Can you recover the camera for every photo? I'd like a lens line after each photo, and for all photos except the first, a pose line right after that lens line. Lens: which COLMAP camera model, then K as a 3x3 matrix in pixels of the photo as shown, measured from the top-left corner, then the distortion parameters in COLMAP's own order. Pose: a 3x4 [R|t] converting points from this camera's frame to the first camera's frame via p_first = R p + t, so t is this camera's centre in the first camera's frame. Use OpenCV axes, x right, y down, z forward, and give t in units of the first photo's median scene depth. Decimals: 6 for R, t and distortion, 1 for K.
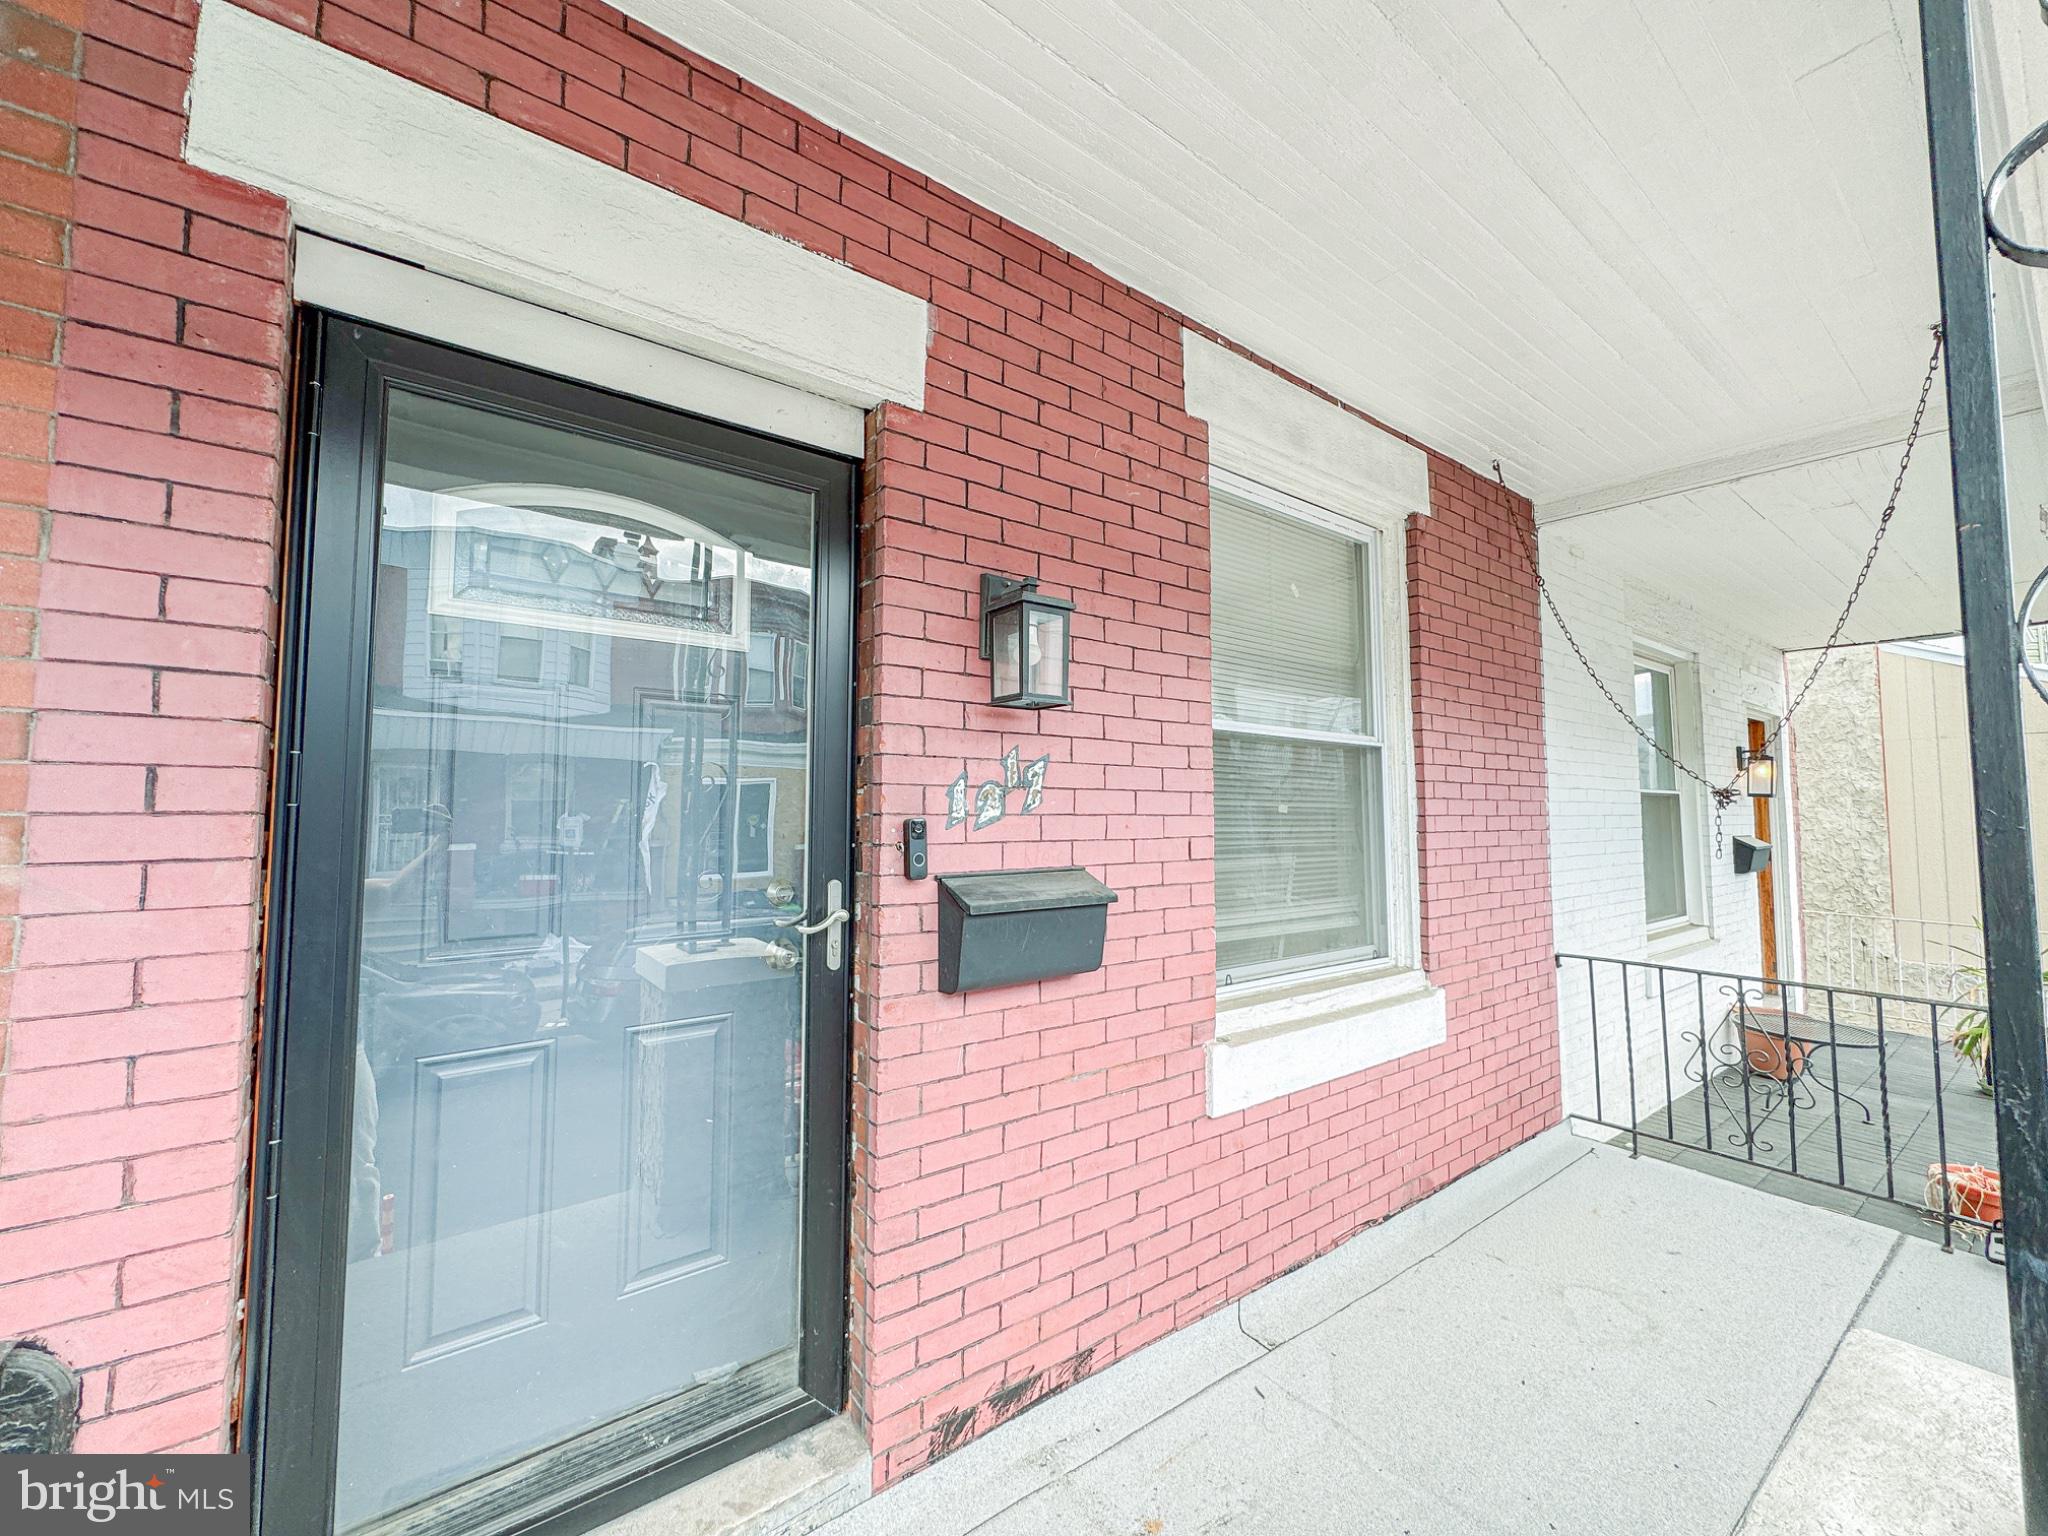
lens RADIAL K [[819.1, 0, 1024.0], [0, 819.1, 768.0], [0, 0, 1]] dist [-0.000878, 0.000221]
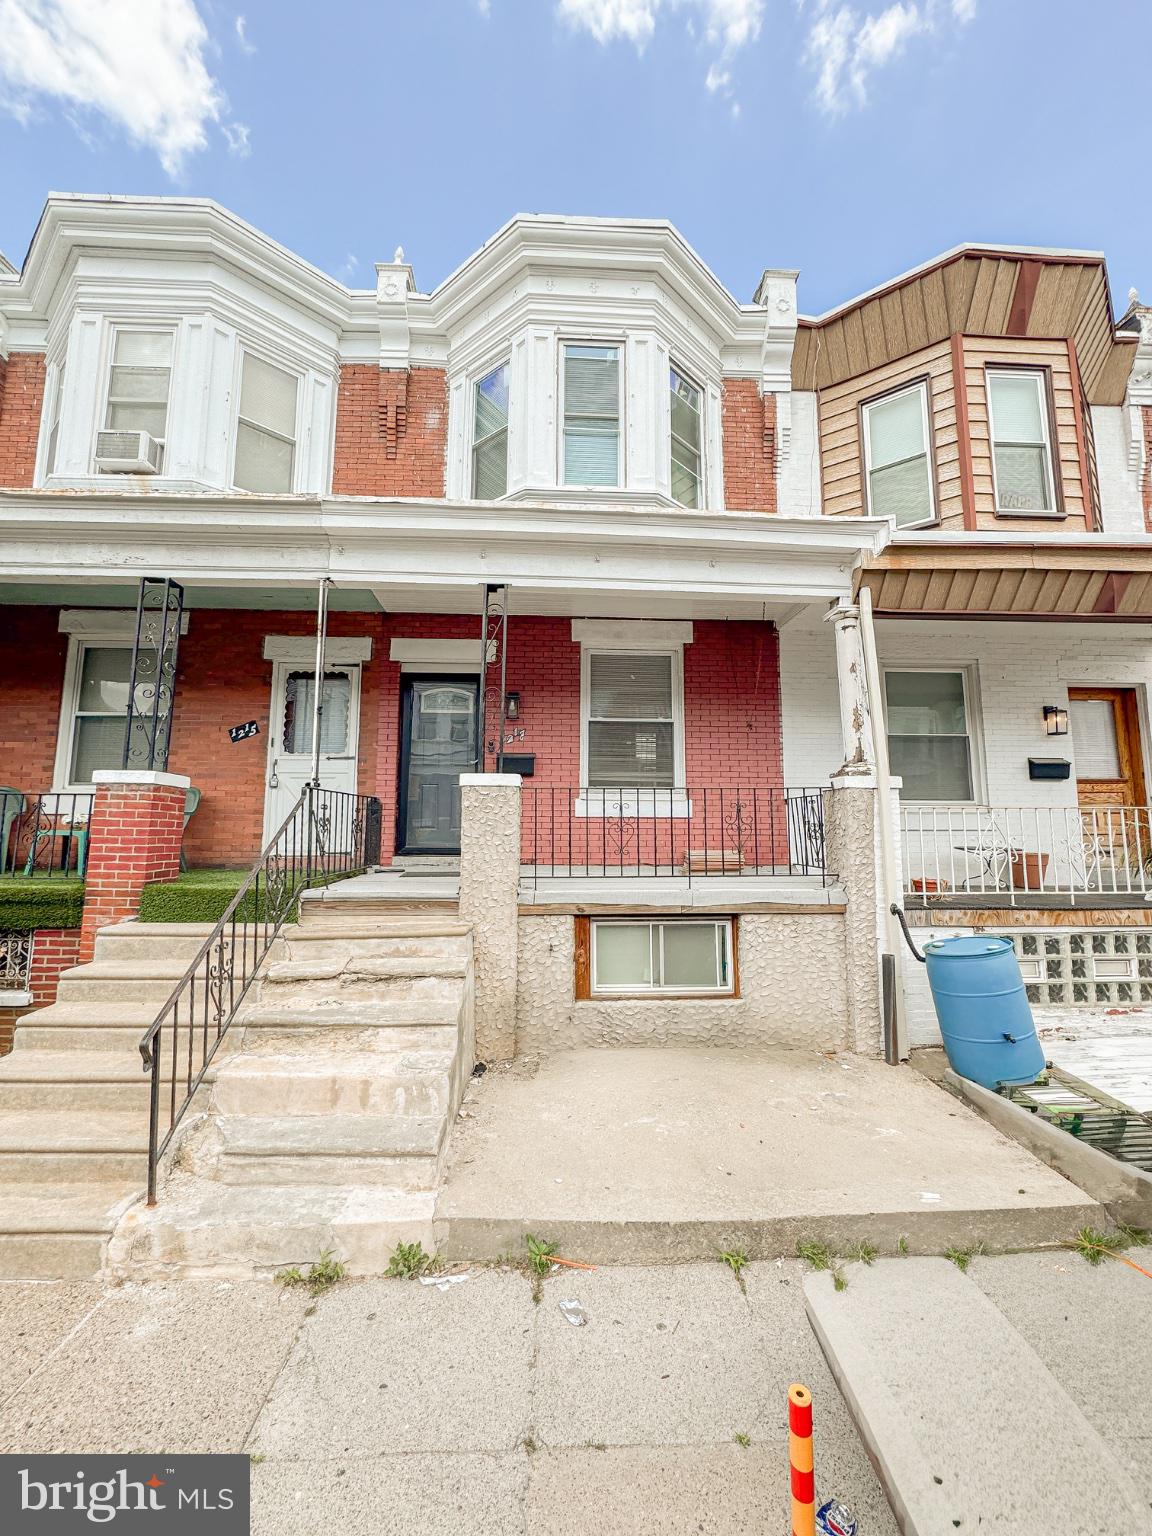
lens RADIAL K [[614.4, 0, 576.0], [0, 614.4, 768.0], [0, 0, 1]] dist [-0.000878, 0.000221]
pose [[0.826762, -0.052138, -0.560130, 2.438111], [0.027212, 0.998237, -0.052752, 0.439288], [0.561893, 0.028372, 0.826723, -1.874536]]
